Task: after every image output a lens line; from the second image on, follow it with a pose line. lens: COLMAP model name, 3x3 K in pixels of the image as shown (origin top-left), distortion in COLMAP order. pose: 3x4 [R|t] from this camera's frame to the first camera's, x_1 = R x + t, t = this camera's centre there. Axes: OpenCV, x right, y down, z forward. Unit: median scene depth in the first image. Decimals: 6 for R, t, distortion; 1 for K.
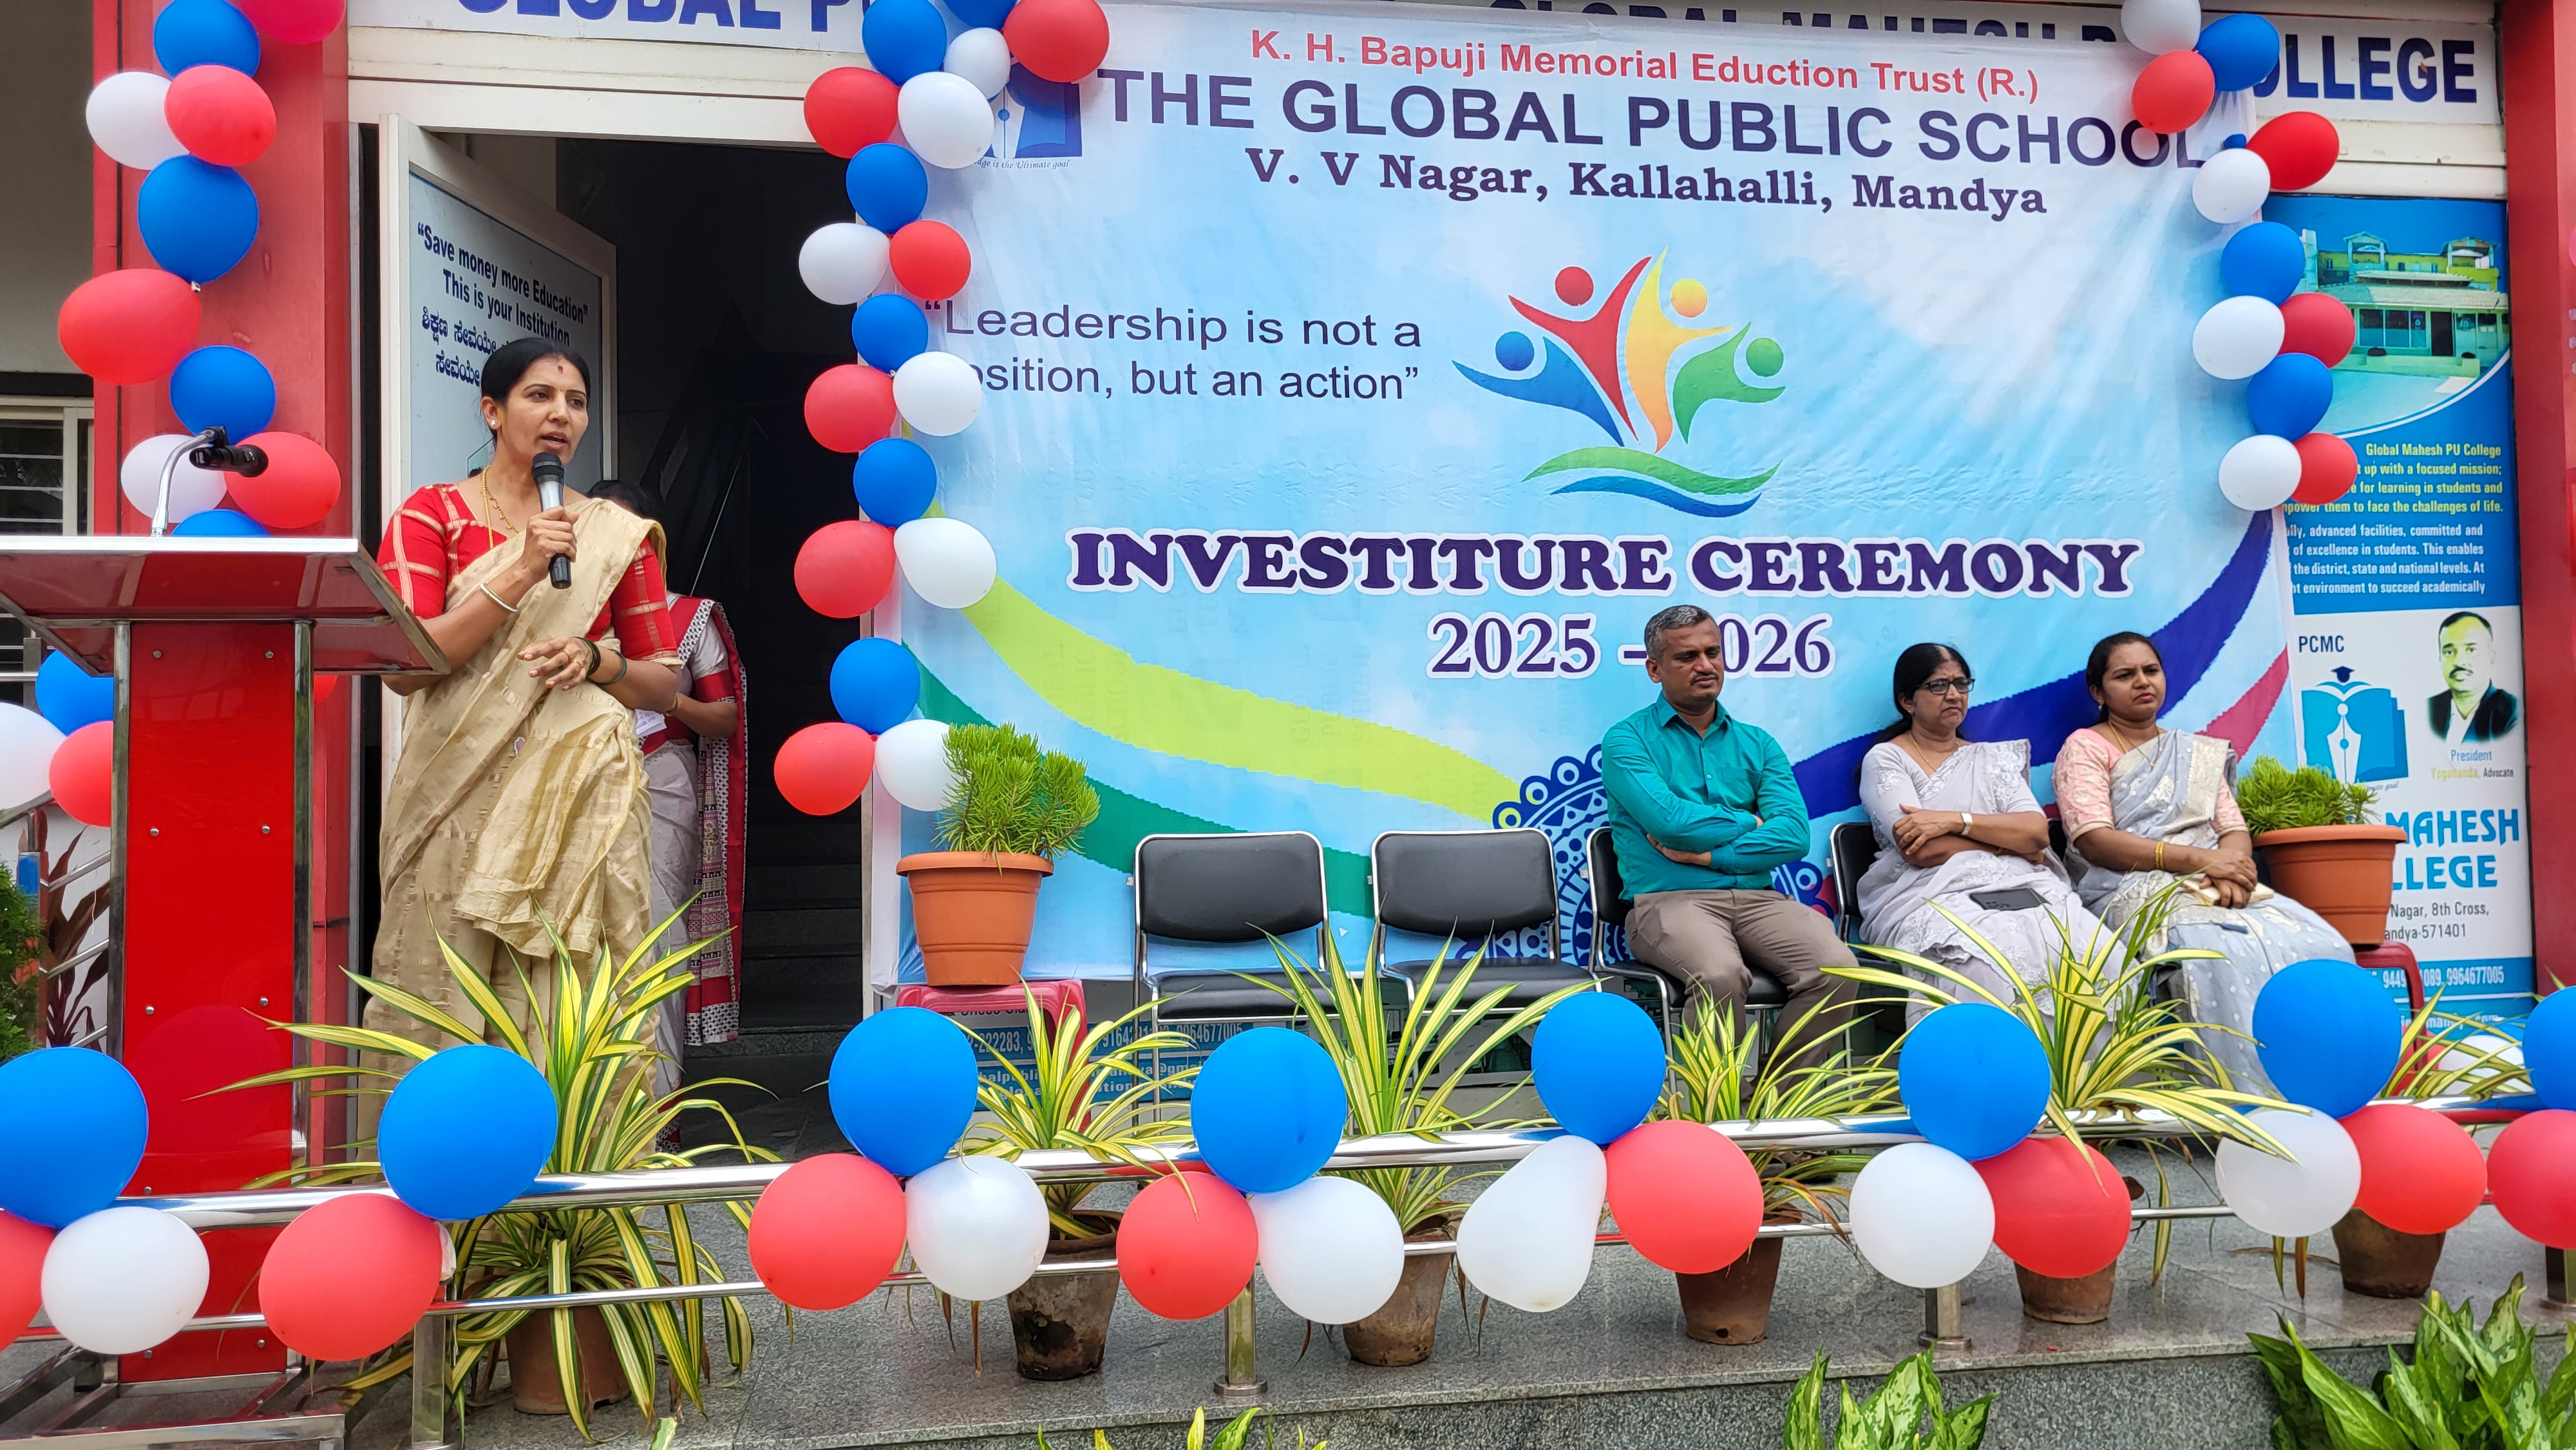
lens RADIAL K [[1951.5, 0, 1298.1], [0, 1951.5, 699.8], [0, 0, 1]] dist [0.030635, -0.010495]
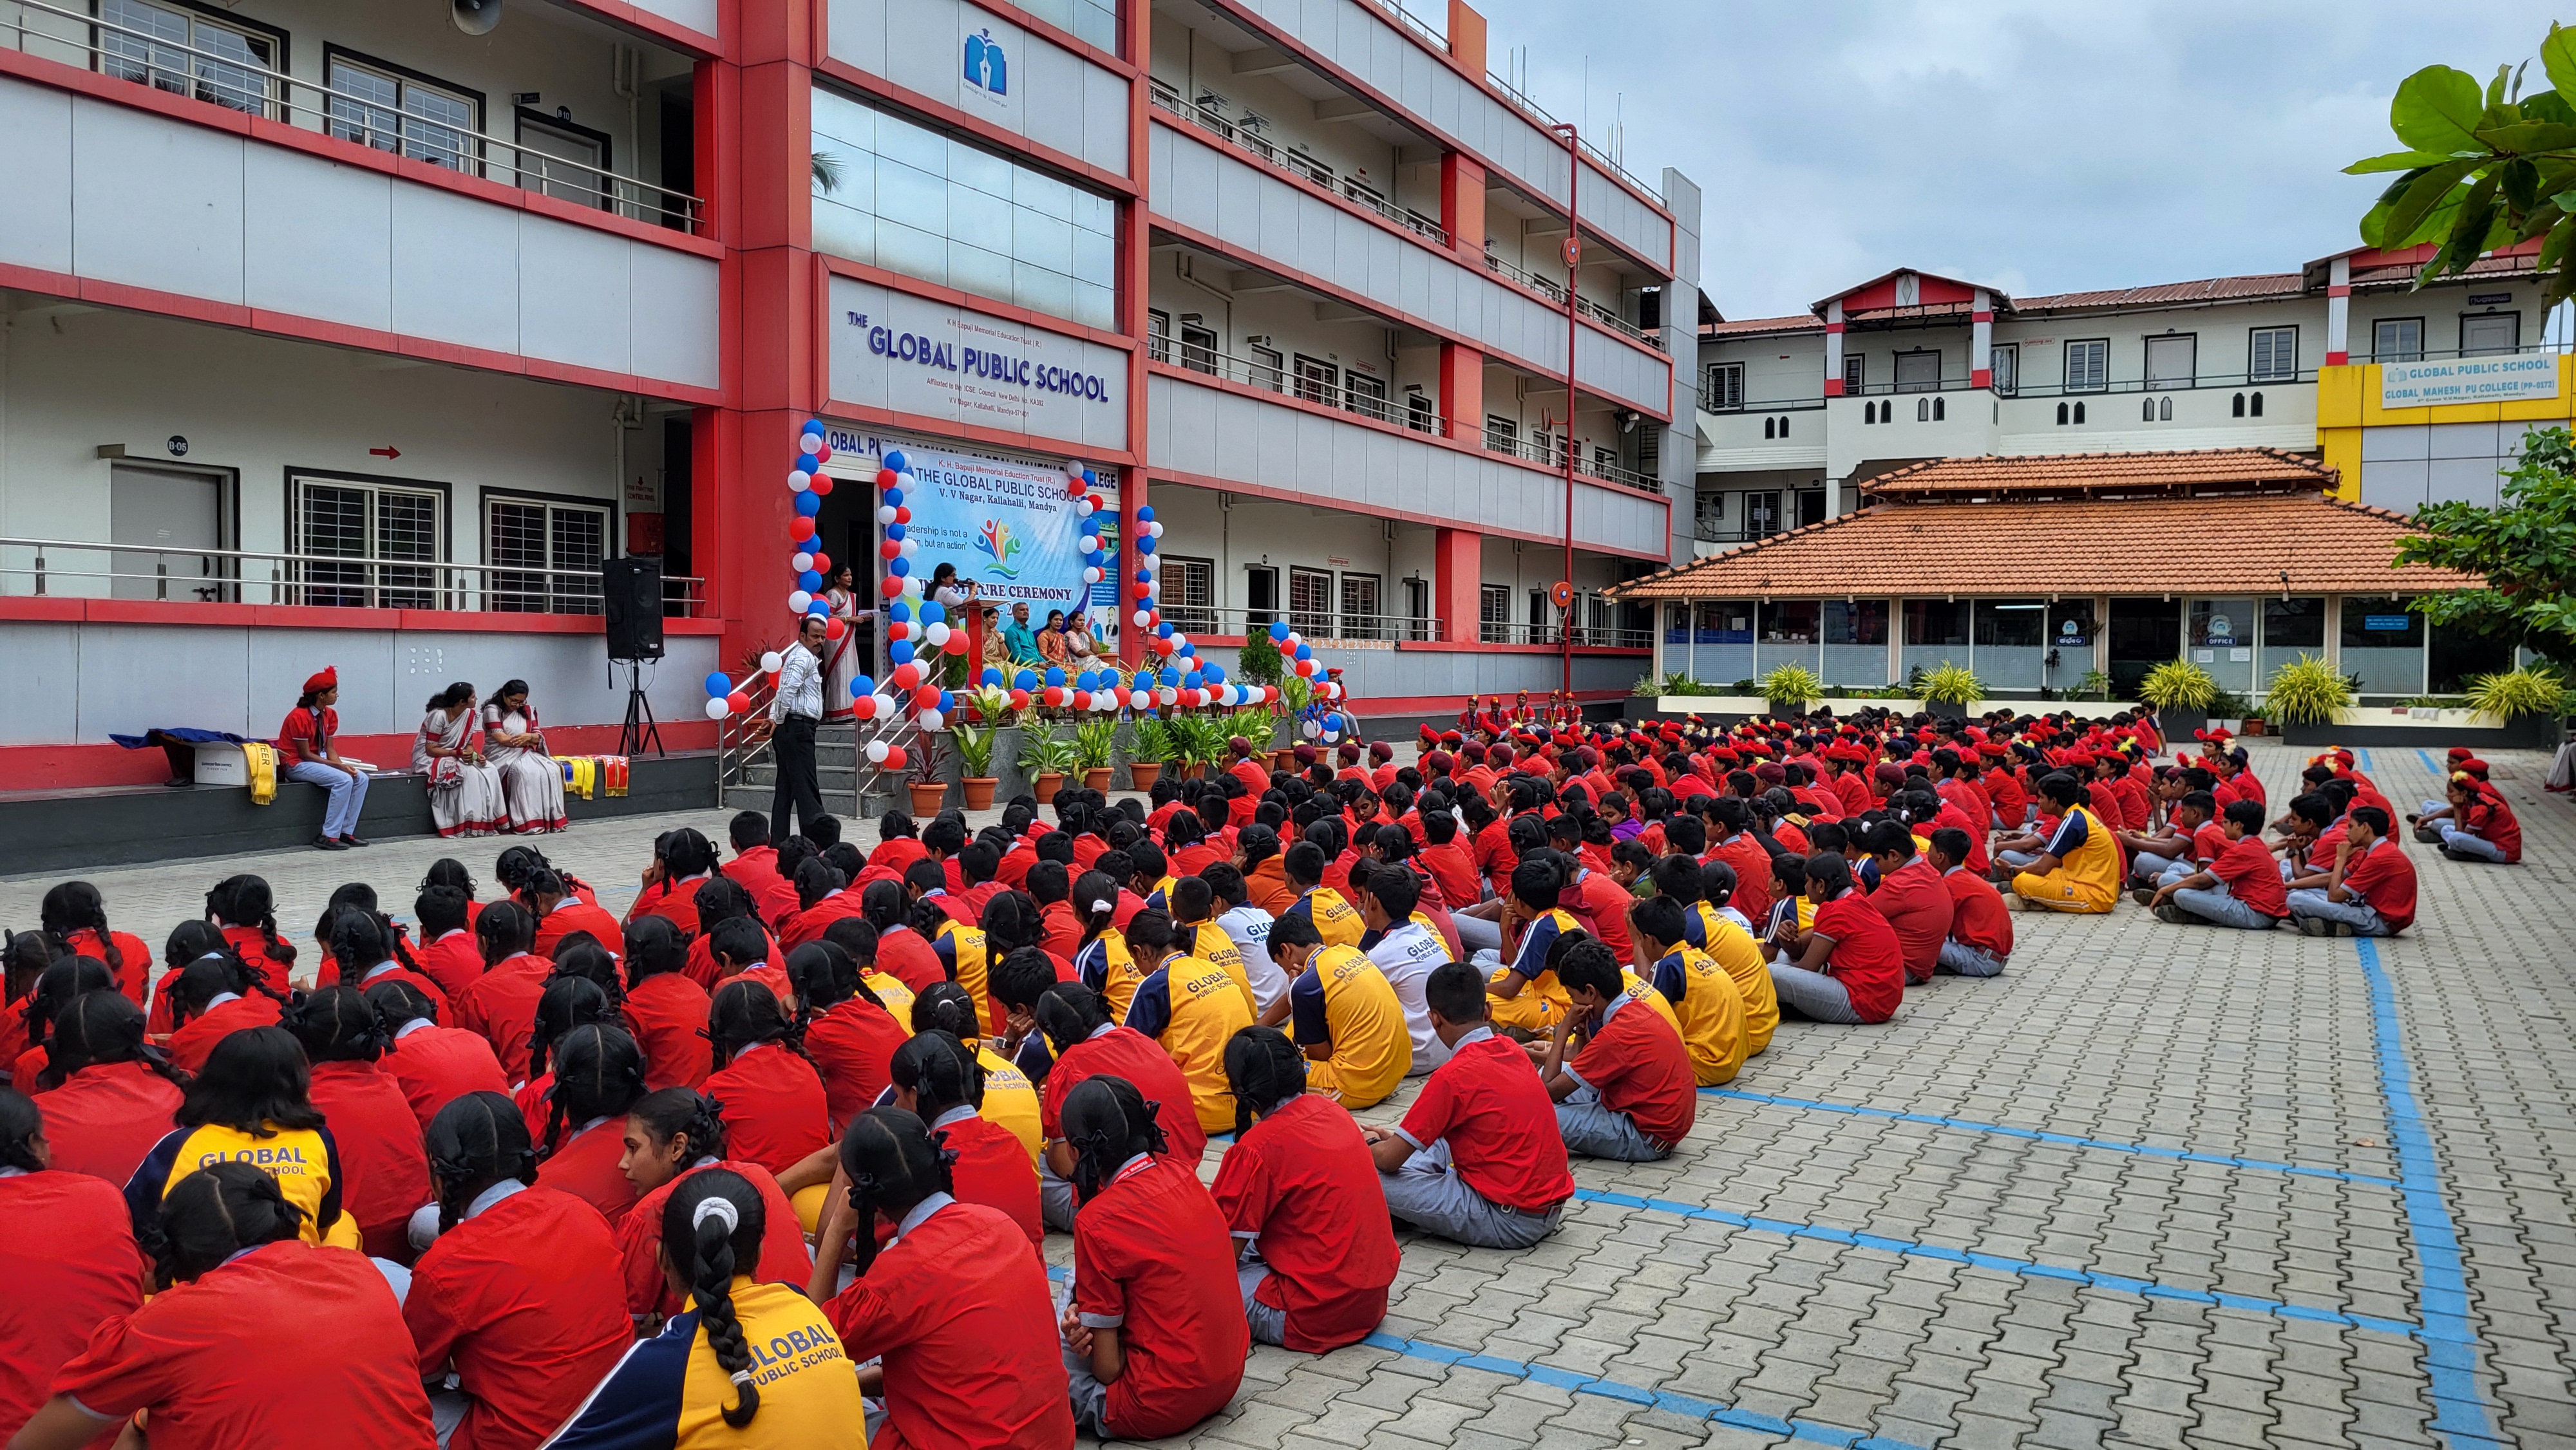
lens RADIAL K [[1951.5, 0, 1298.1], [0, 1951.5, 699.8], [0, 0, 1]] dist [0.030635, -0.010495]
pose [[0.602752, 0.000636, 0.797928, -2.873977], [-0.044635, 0.998461, 0.032921, 0.001092], [-0.796679, -0.055458, 0.601853, -2.143813]]
